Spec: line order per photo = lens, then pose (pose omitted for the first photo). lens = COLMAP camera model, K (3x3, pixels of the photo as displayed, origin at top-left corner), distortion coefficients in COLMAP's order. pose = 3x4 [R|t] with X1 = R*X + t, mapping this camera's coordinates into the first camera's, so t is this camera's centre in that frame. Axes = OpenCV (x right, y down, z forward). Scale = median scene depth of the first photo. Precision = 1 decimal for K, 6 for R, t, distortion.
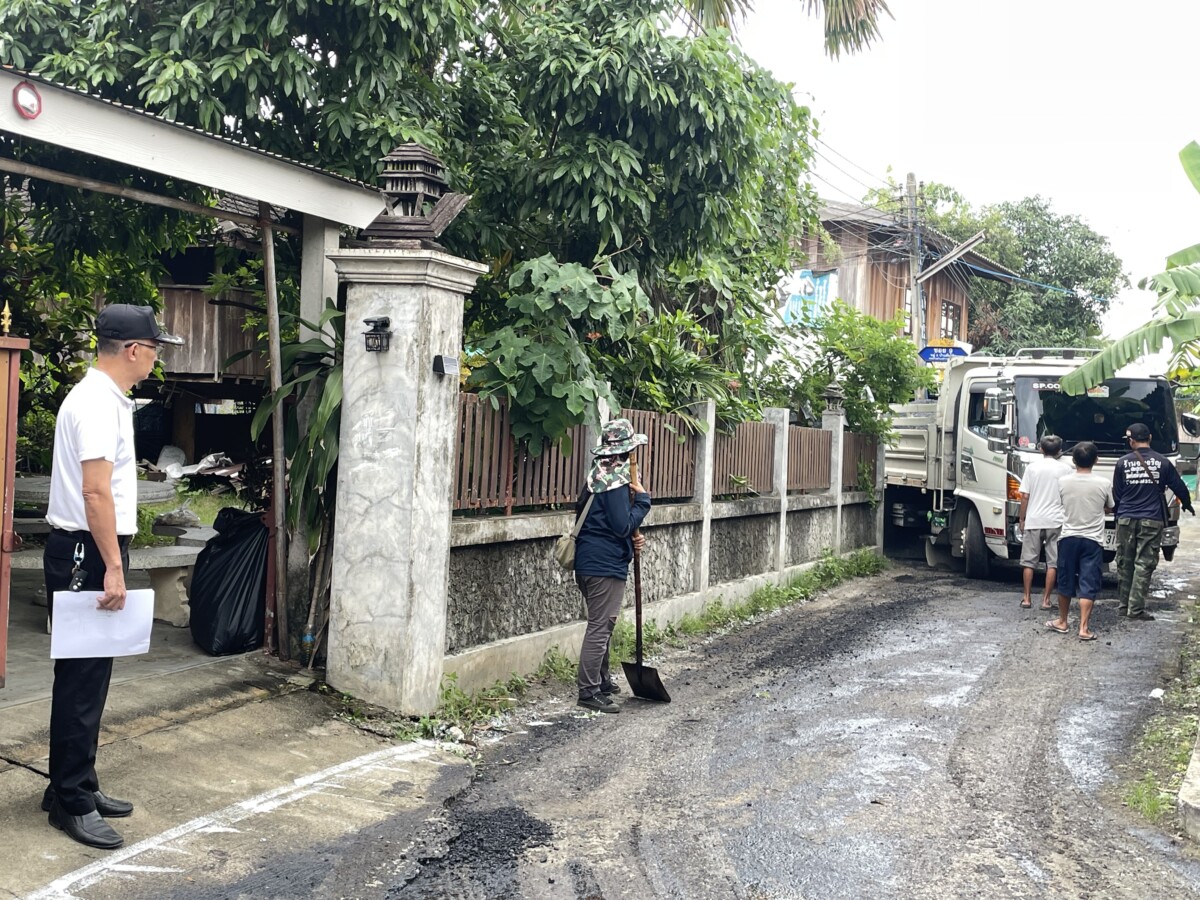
lens RADIAL K [[1507.6, 0, 600.0], [0, 1507.6, 450.0], [0, 0, 1]] dist [-0.009671, -0.018418]
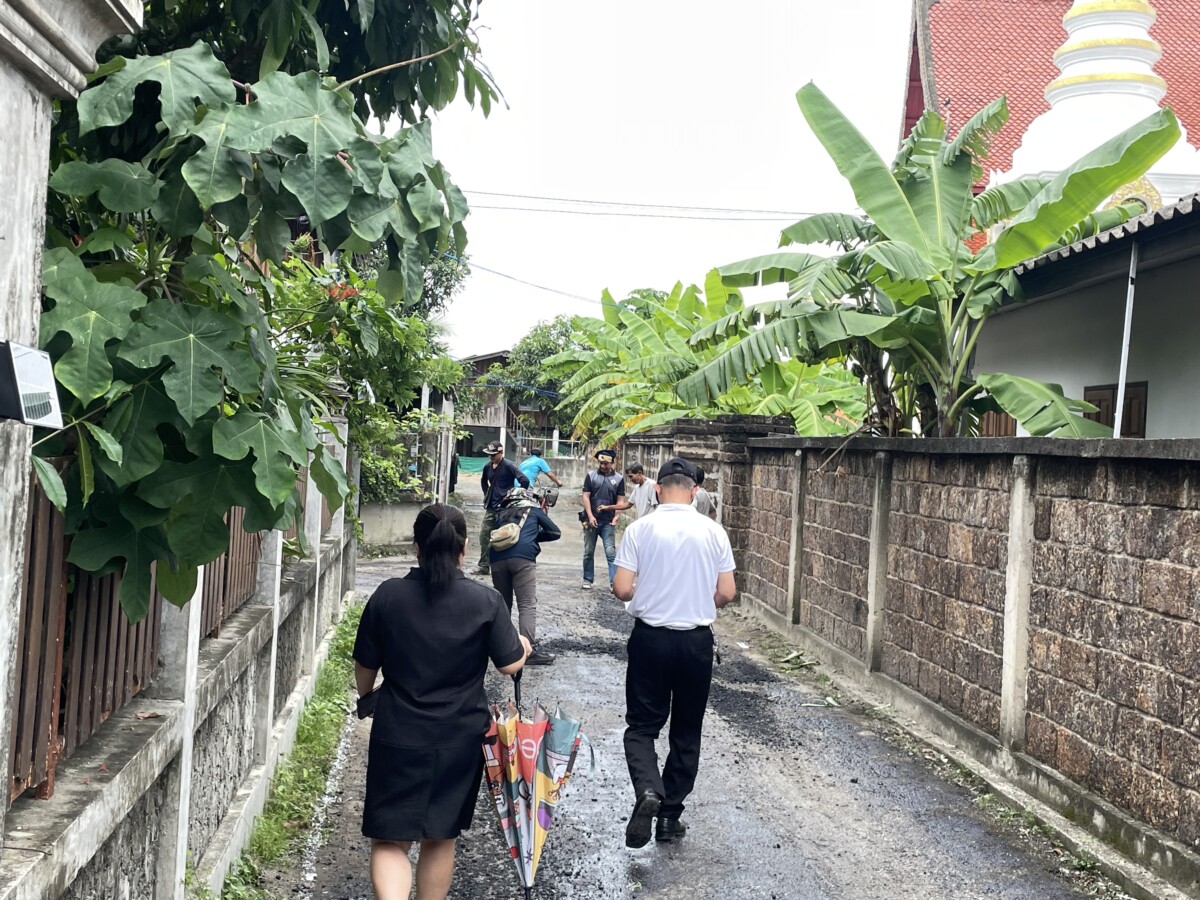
lens RADIAL K [[1490.8, 0, 600.0], [0, 1490.8, 450.0], [0, 0, 1]] dist [0.025899, 0.015680]
pose [[0.886056, 0.004595, 0.463555, -0.112355], [-0.012341, 0.999830, 0.013678, -0.043200], [-0.463413, -0.017840, 0.885963, 0.656270]]
